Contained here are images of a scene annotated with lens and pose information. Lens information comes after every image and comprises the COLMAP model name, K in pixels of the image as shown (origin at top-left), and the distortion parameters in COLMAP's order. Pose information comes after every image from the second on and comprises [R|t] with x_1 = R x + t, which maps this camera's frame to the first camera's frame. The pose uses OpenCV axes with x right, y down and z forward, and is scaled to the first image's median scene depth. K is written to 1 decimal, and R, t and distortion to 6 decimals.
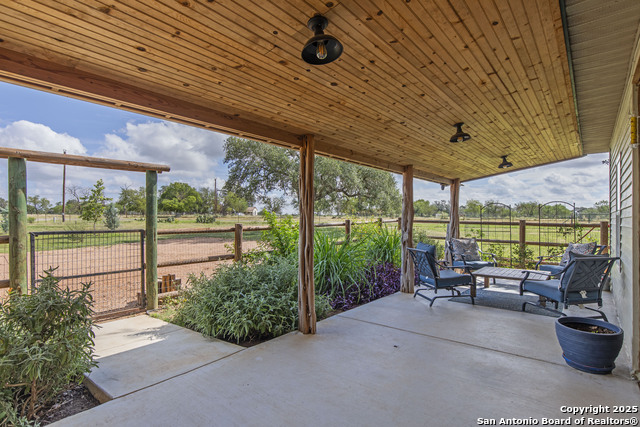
lens RADIAL K [[336.2, 0, 321.7], [0, 336.2, 215.2], [0, 0, 1]] dist [0.005581, -0.000362]
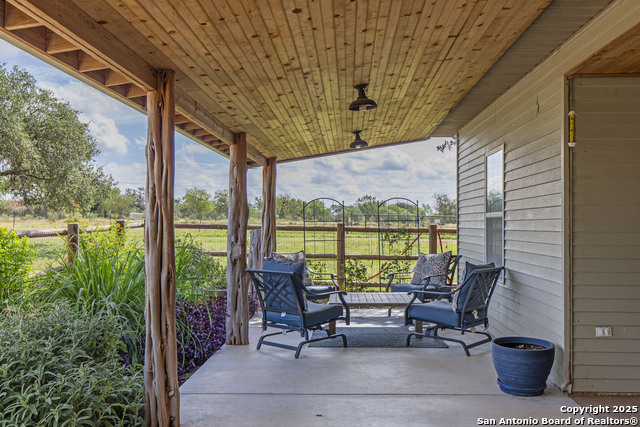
lens RADIAL K [[633.9, 0, 322.9], [0, 633.9, 217.7], [0, 0, 1]] dist [-0.006594, 0.000000]
pose [[0.794096, 0.003533, 0.607782, -0.301569], [-0.006330, 0.999977, 0.002457, -0.000452], [-0.607759, -0.005799, 0.794100, 0.007616]]
